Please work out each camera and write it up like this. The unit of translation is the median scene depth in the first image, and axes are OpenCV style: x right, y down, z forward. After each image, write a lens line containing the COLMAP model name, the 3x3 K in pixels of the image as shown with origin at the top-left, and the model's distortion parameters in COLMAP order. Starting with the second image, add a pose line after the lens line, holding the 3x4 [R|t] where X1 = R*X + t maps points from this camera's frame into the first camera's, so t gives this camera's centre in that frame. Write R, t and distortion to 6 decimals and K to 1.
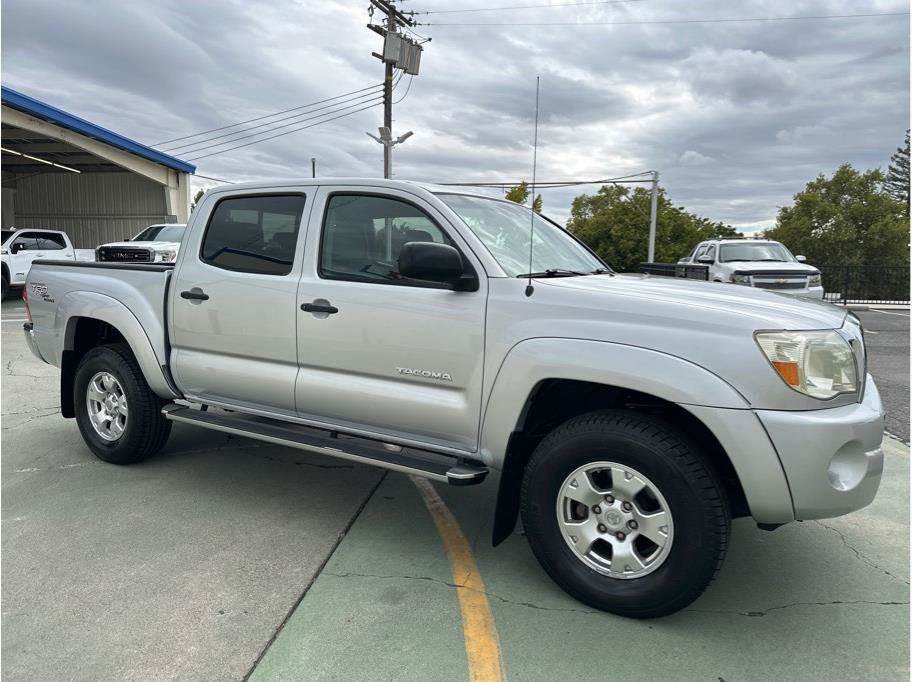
lens RADIAL K [[634.2, 0, 452.8], [0, 634.2, 347.9], [0, 0, 1]] dist [0.053414, -0.063833]
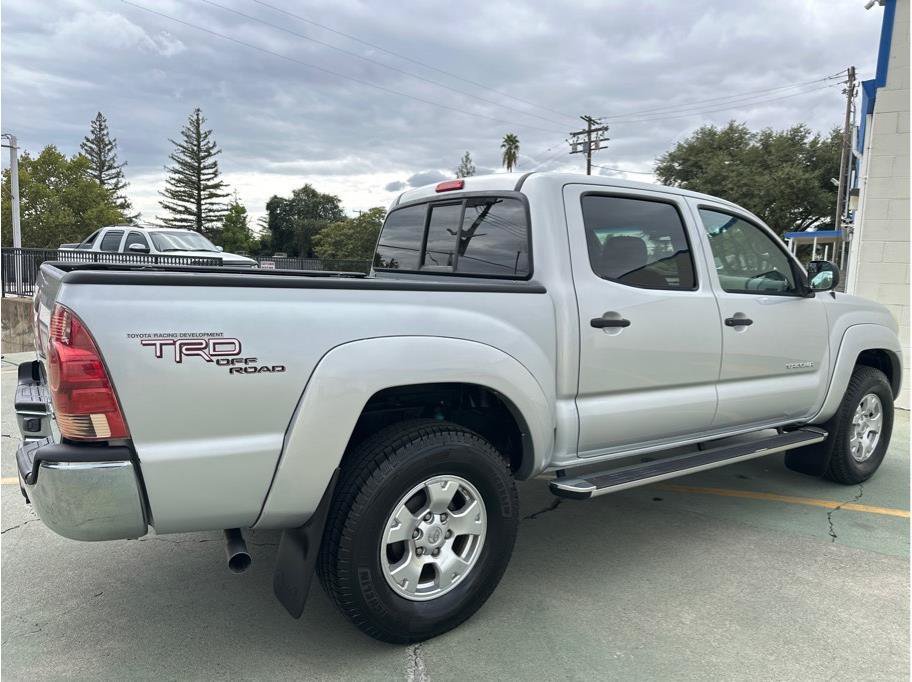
lens RADIAL K [[635.9, 0, 459.3], [0, 635.9, 347.8], [0, 0, 1]] dist [0.073443, -0.083068]
pose [[0.402170, -0.118660, 0.907843, -1.305141], [0.095938, 0.991569, 0.087104, -0.150641], [-0.910525, 0.052067, 0.410163, 0.956123]]
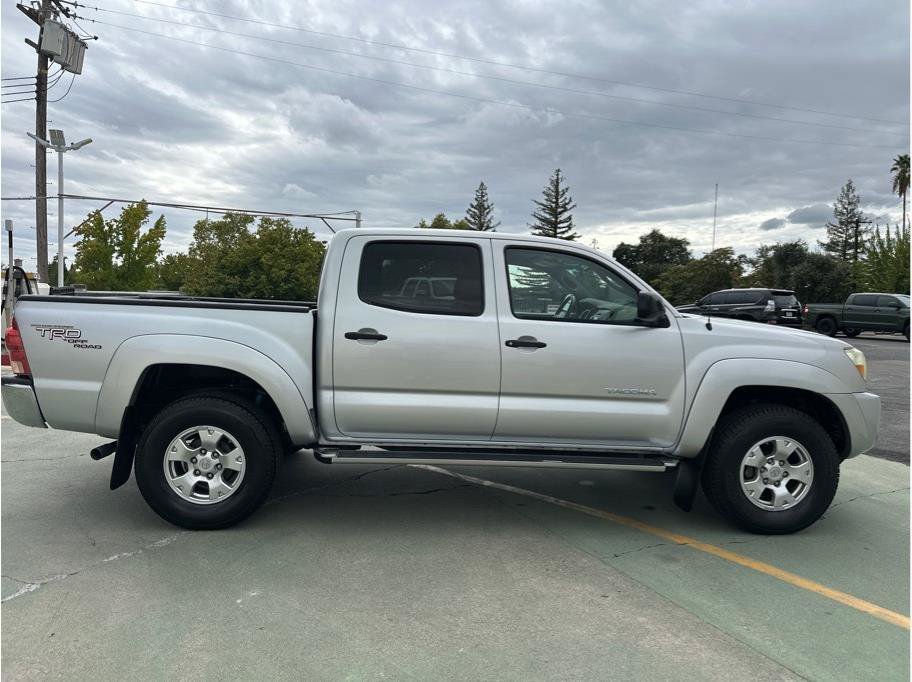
lens RADIAL K [[642.9, 0, 460.0], [0, 642.9, 339.1], [0, 0, 1]] dist [0.041348, -0.052700]
pose [[0.827169, -0.024660, 0.561413, -0.951578], [0.057134, 0.997550, -0.040362, -0.029184], [-0.559042, 0.065462, 0.826551, 0.077338]]
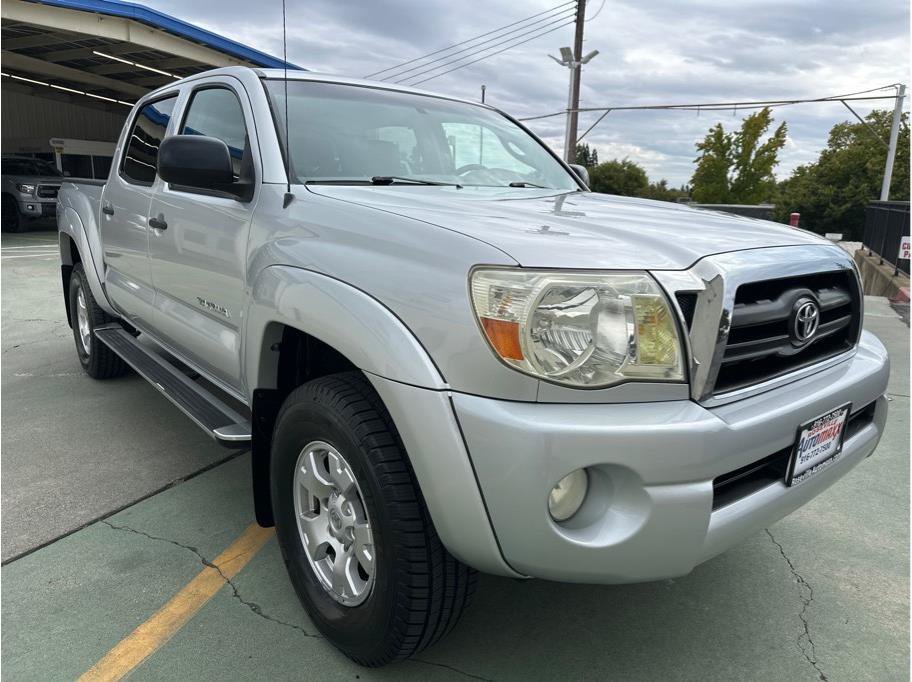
lens RADIAL K [[645.8, 0, 455.1], [0, 645.8, 338.1], [0, 0, 1]] dist [-0.003585, 0.000189]
pose [[0.944017, 0.082446, -0.319430, 0.448924], [-0.057472, 0.994562, 0.086850, -0.006434], [0.324853, -0.063629, 0.943622, 0.278062]]
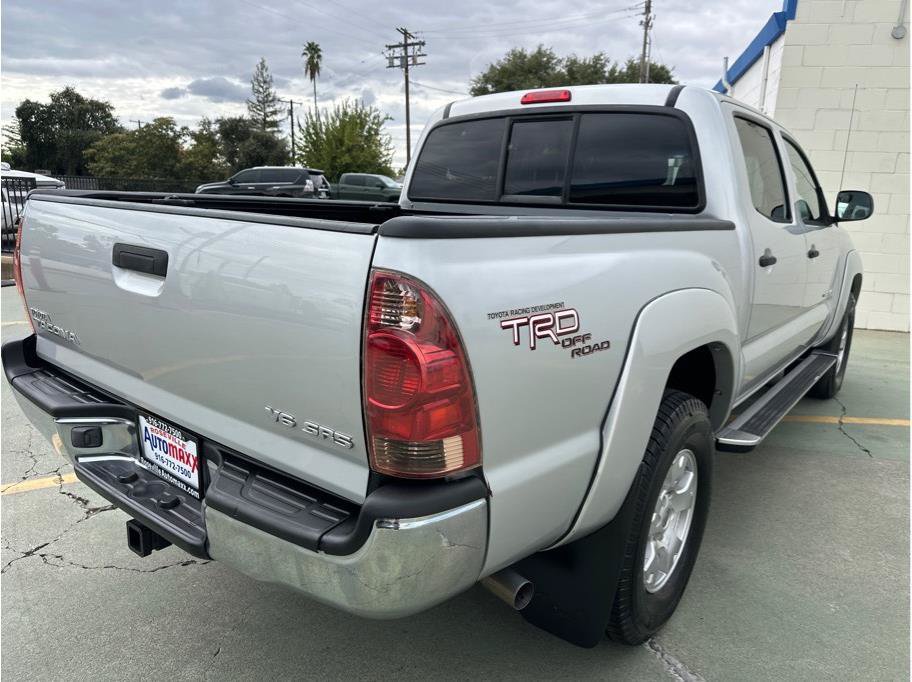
lens RADIAL K [[642.9, 0, 460.0], [0, 642.9, 339.1], [0, 0, 1]] dist [0.041348, -0.052700]
pose [[0.108725, -0.229077, 0.967317, -1.274791], [0.099503, 0.970707, 0.218696, -0.206110], [-0.989079, 0.072473, 0.128334, 1.391075]]
